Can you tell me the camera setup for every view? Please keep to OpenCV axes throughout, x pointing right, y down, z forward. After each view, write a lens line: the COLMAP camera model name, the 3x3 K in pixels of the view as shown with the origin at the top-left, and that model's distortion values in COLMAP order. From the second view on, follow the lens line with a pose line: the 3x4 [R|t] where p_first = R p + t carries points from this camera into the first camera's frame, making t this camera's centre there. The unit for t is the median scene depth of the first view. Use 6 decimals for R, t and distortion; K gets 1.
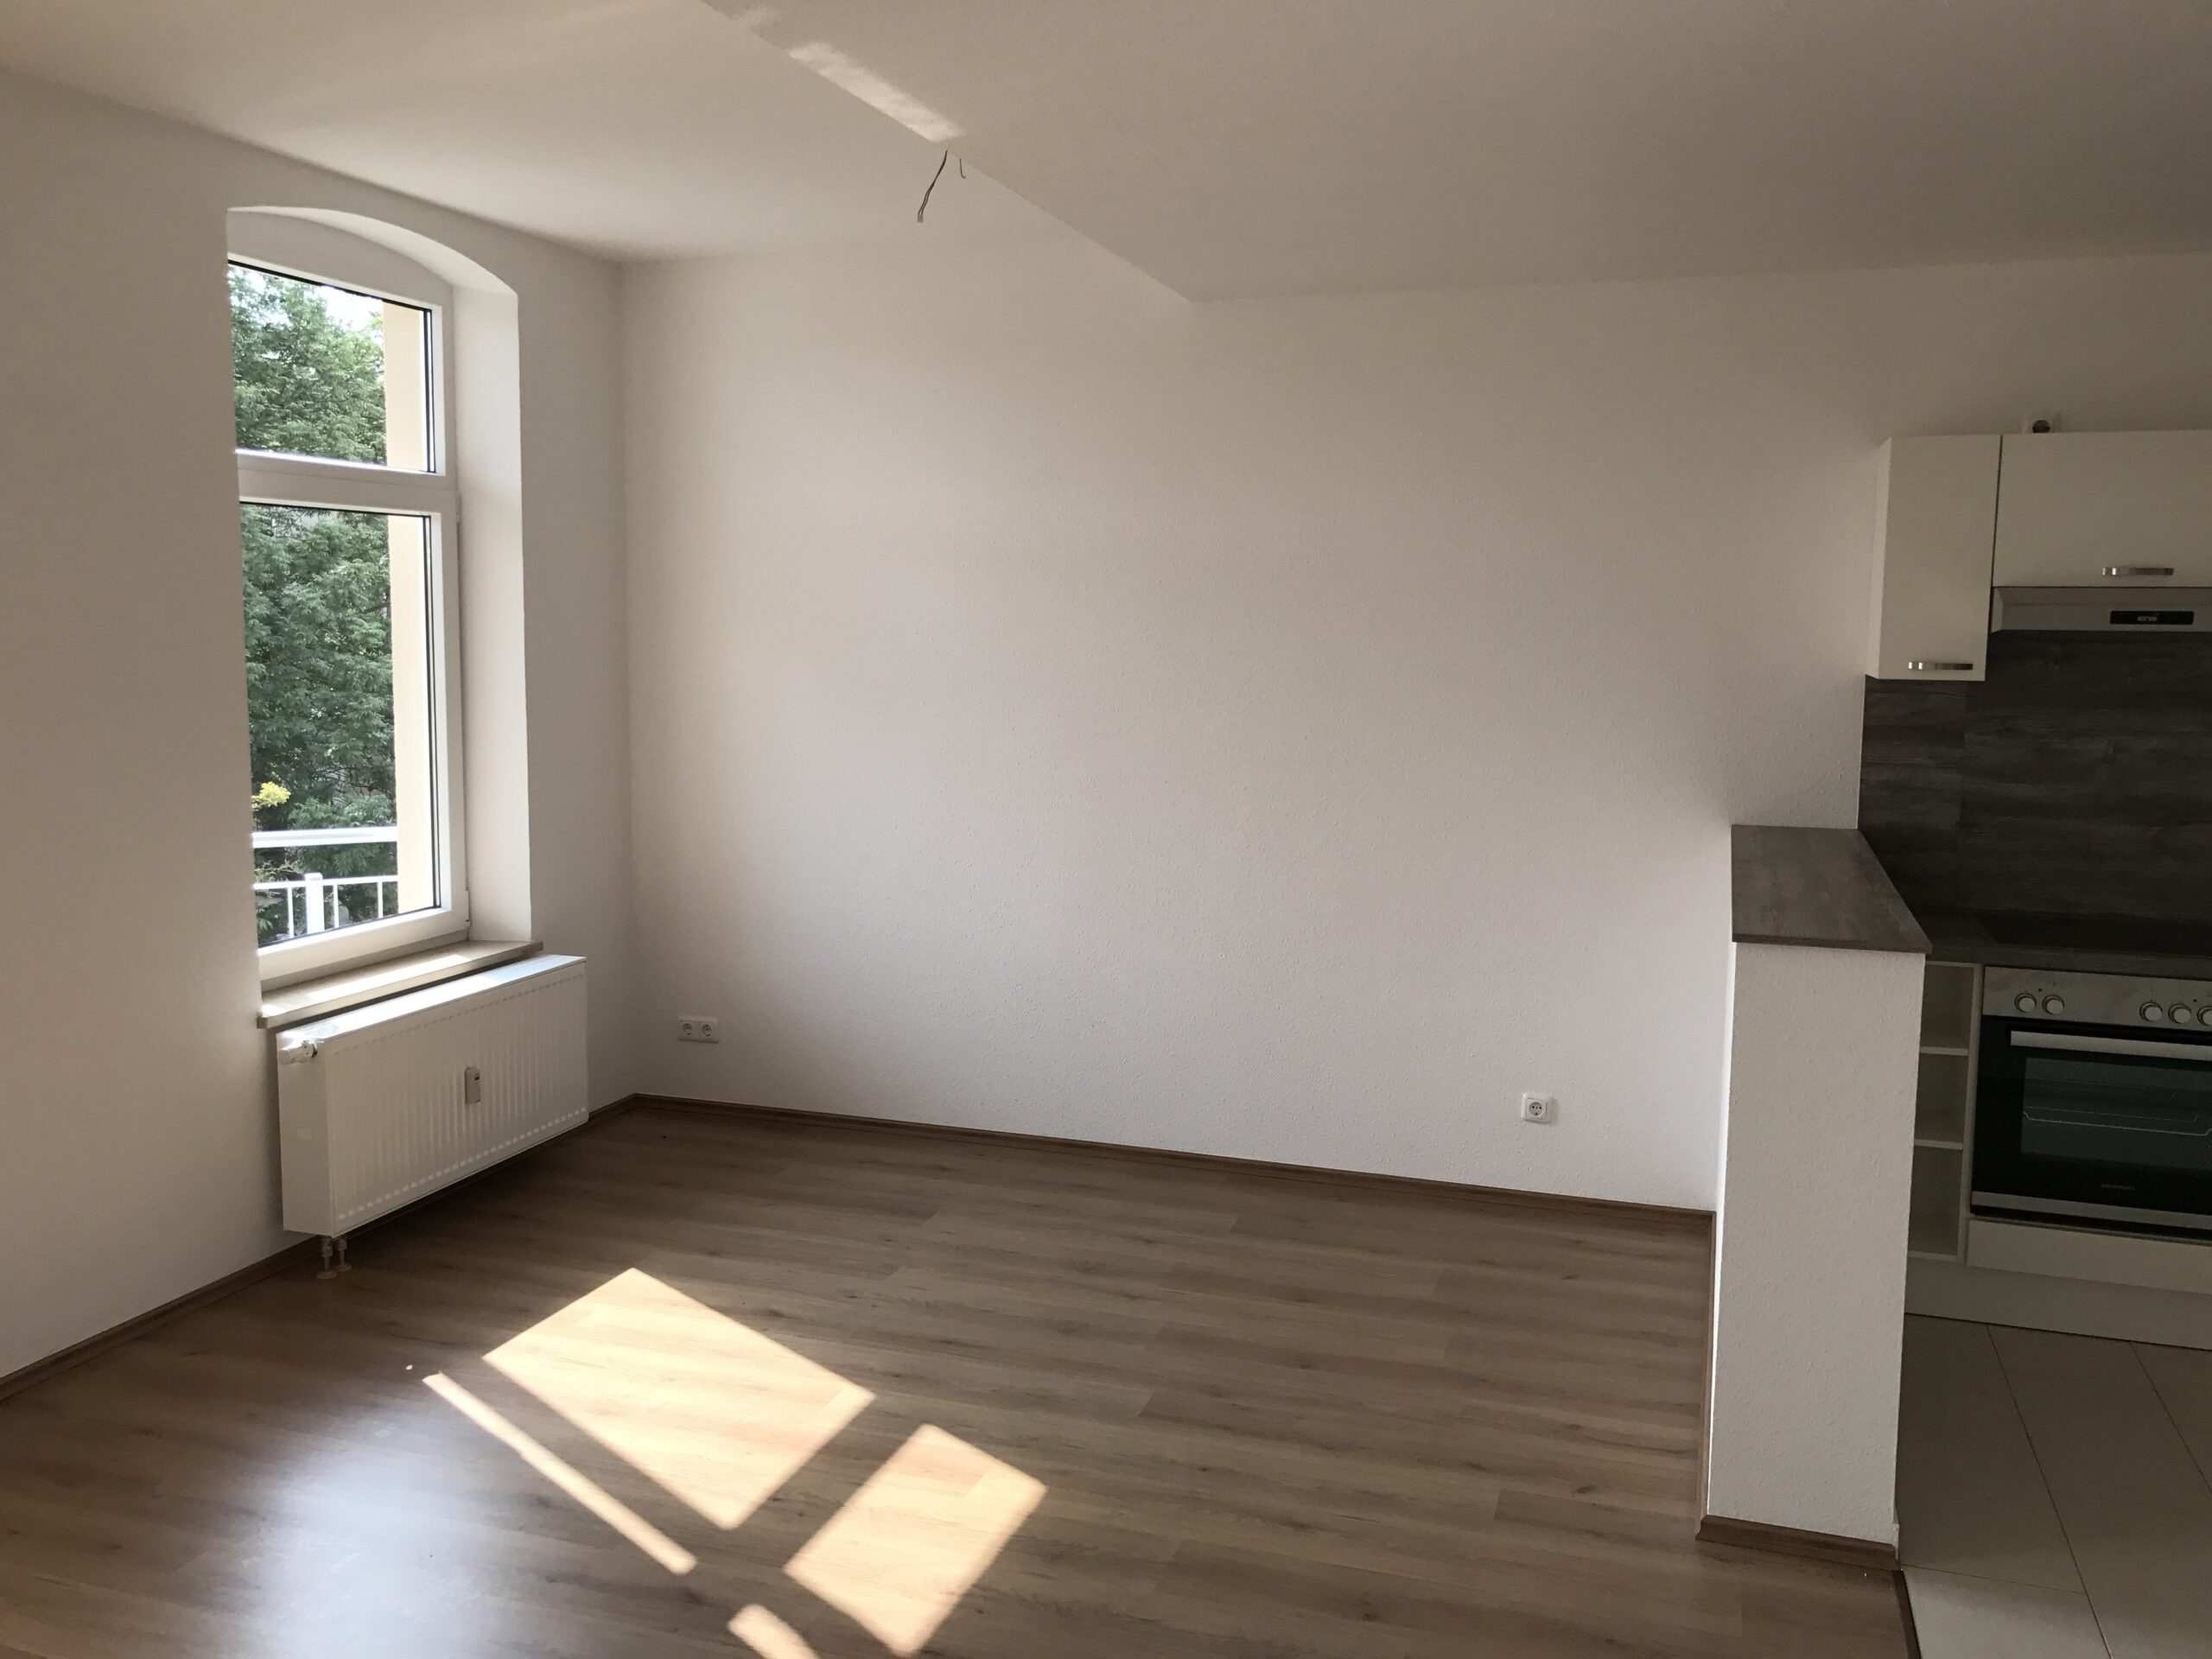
lens RADIAL K [[1829.9, 0, 1105.4], [0, 1829.9, 797.6], [0, 0, 1]] dist [0.026124, -0.013970]
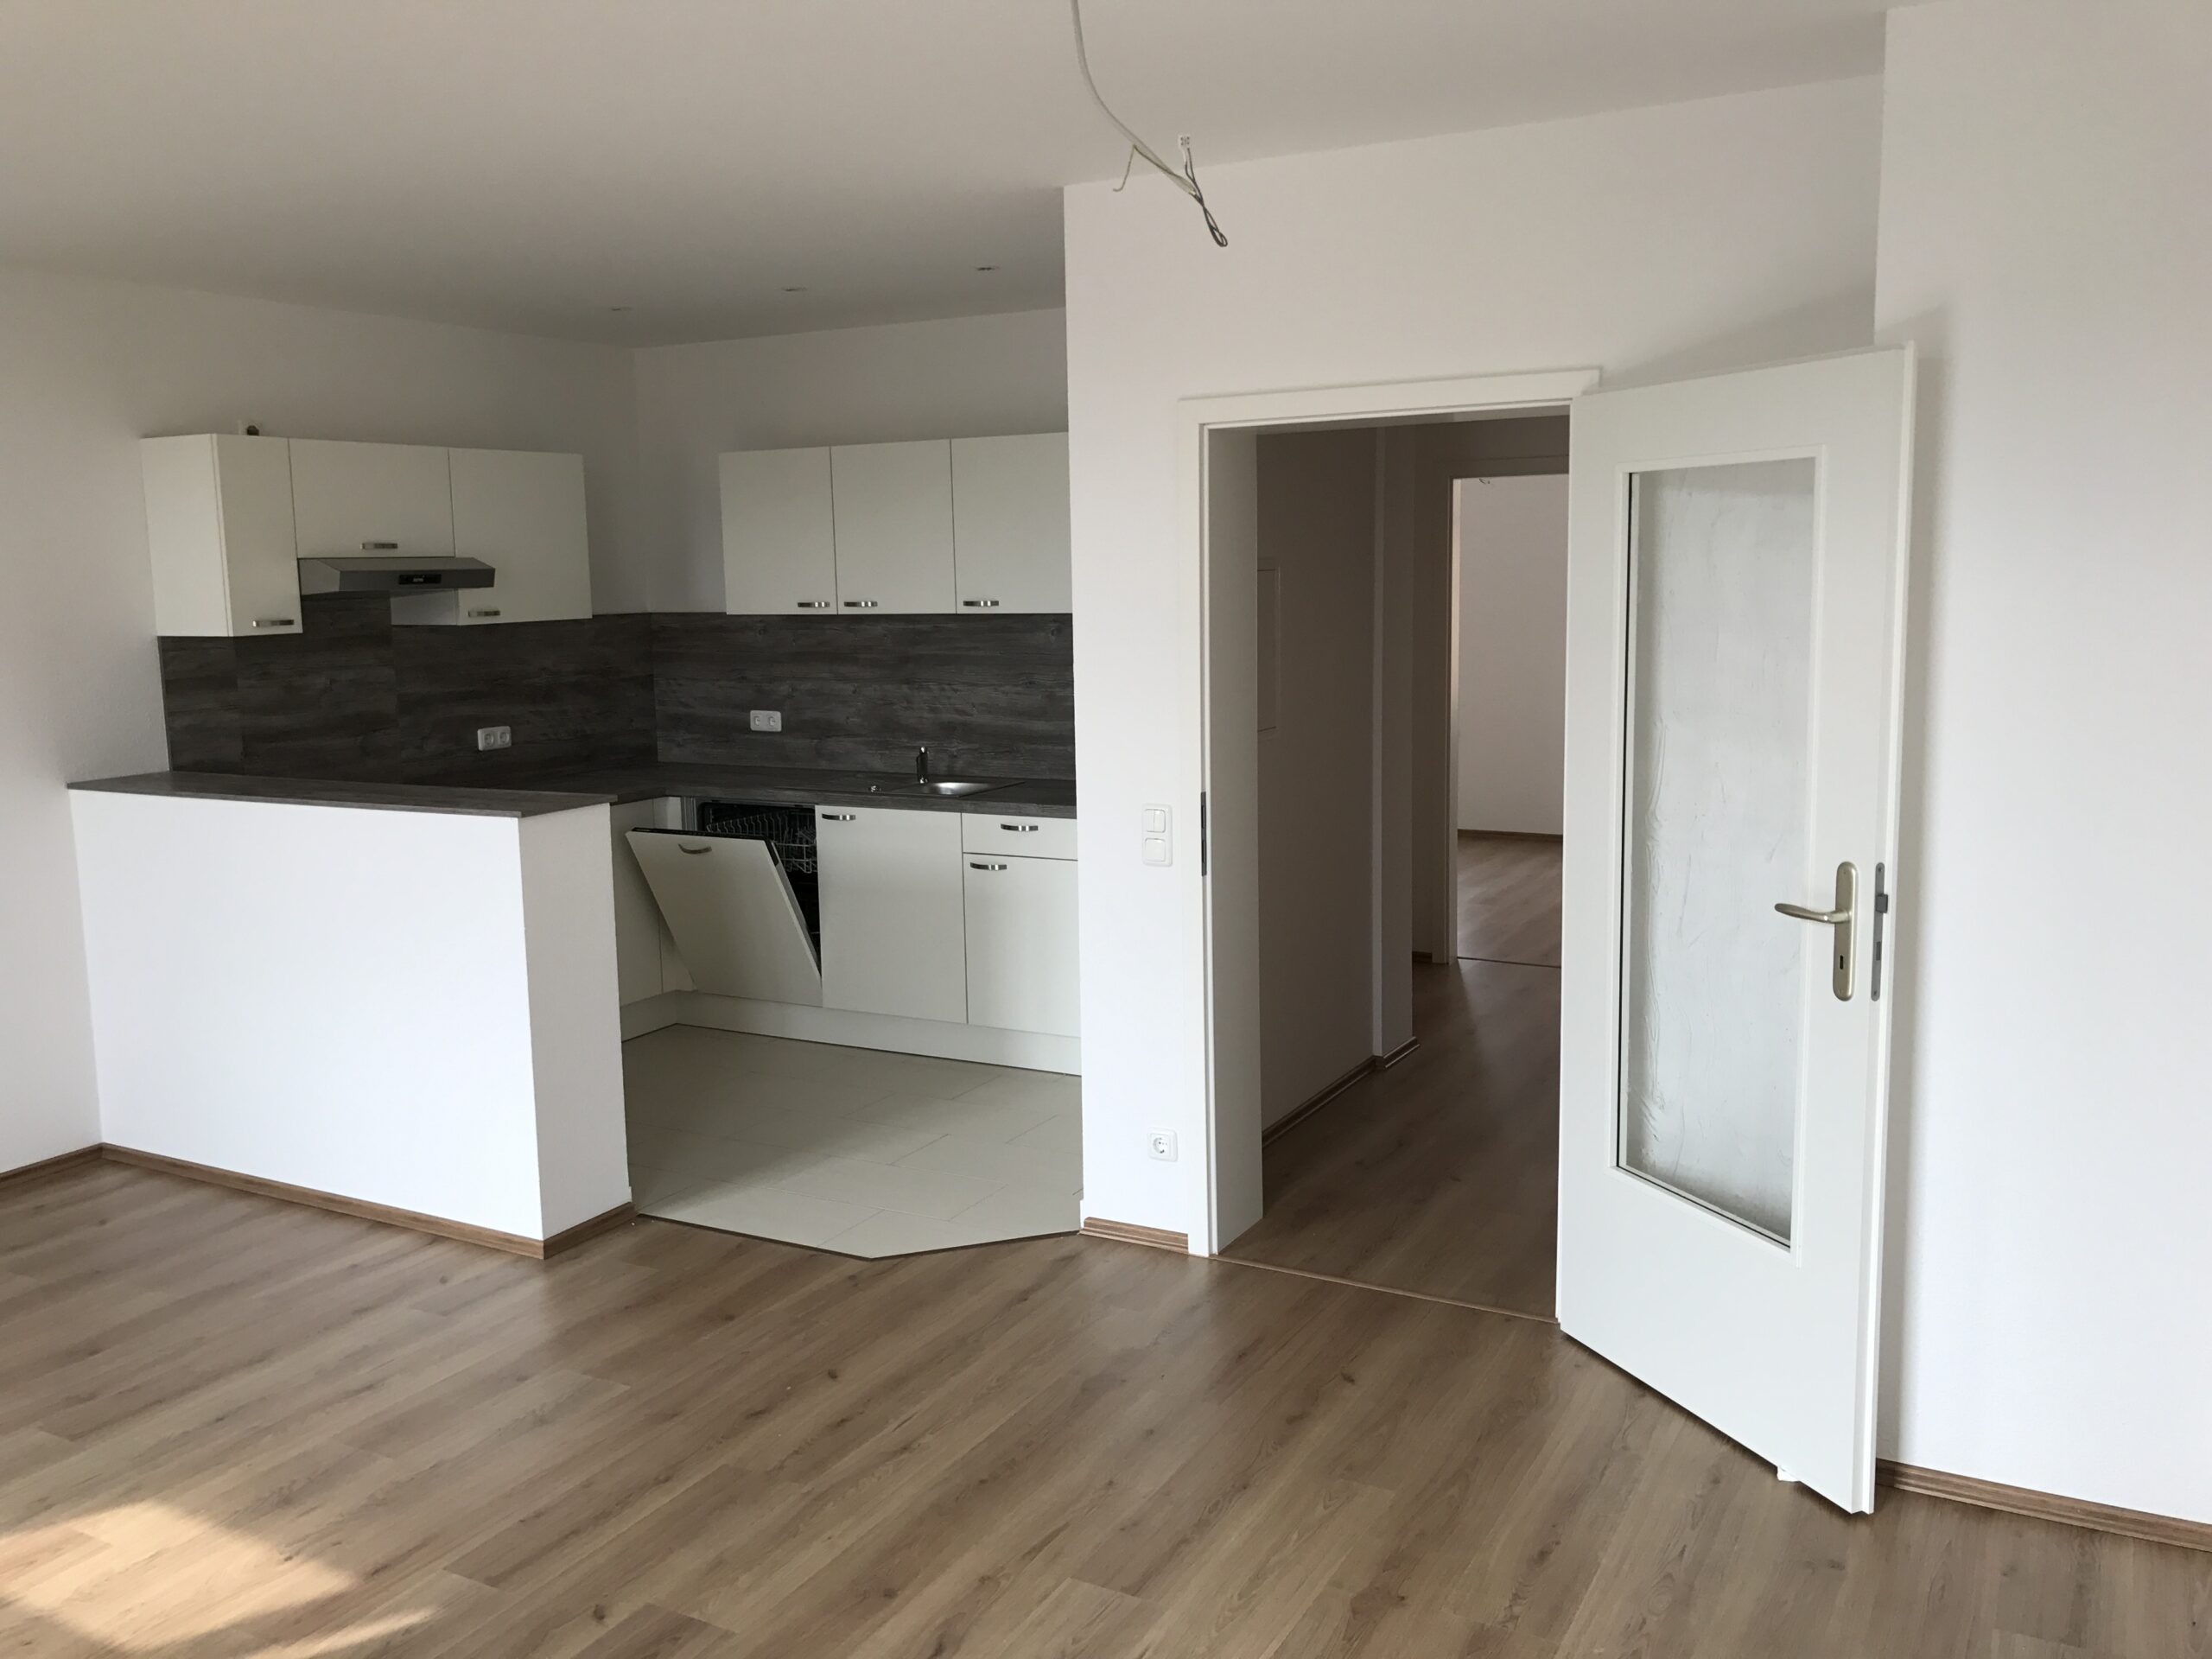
lens RADIAL K [[1813.9, 0, 1102.6], [0, 1813.9, 802.5], [0, 0, 1]] dist [0.022560, -0.010249]
pose [[0.178429, -0.143430, 0.973443, -0.635294], [0.124196, 0.984689, 0.122322, -0.032058], [-0.976083, 0.099072, 0.193511, 0.219982]]
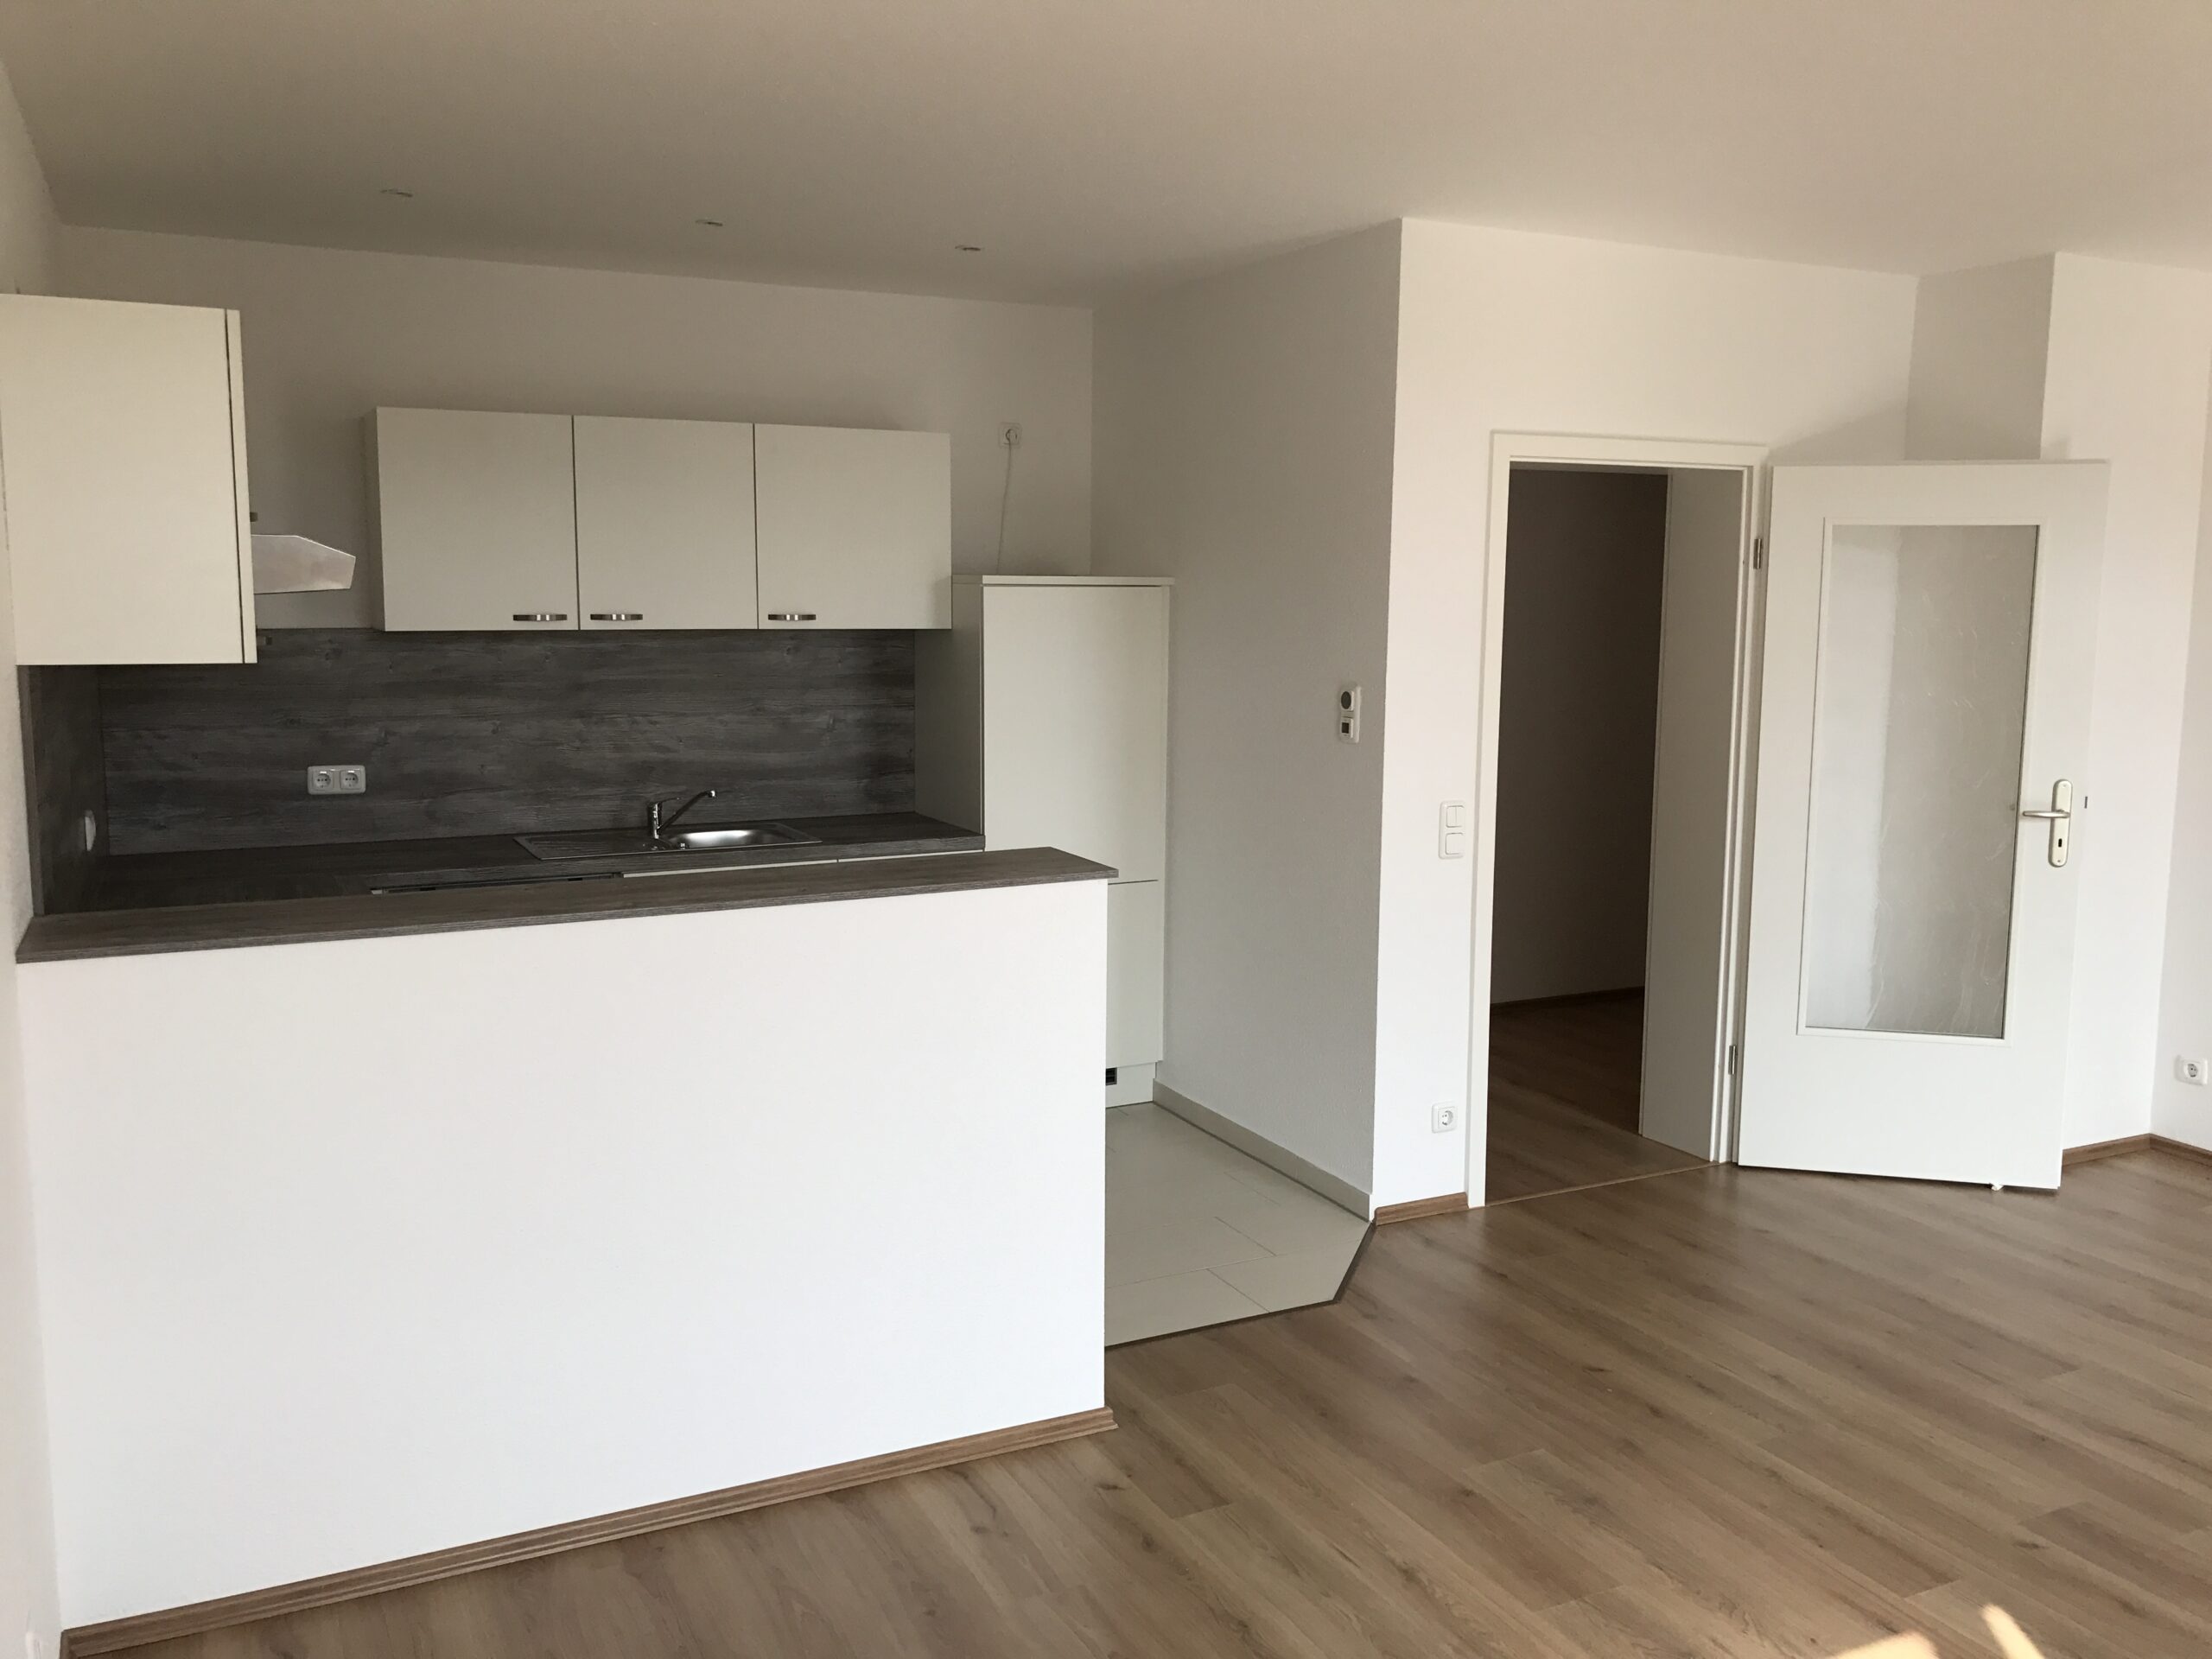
lens RADIAL K [[1829.9, 0, 1105.4], [0, 1829.9, 797.6], [0, 0, 1]] dist [0.026124, -0.013970]
pose [[-0.708851, -0.100399, 0.698177, -0.290476], [0.057867, 0.978204, 0.199419, -0.132493], [-0.702981, 0.181760, -0.687591, 1.234011]]
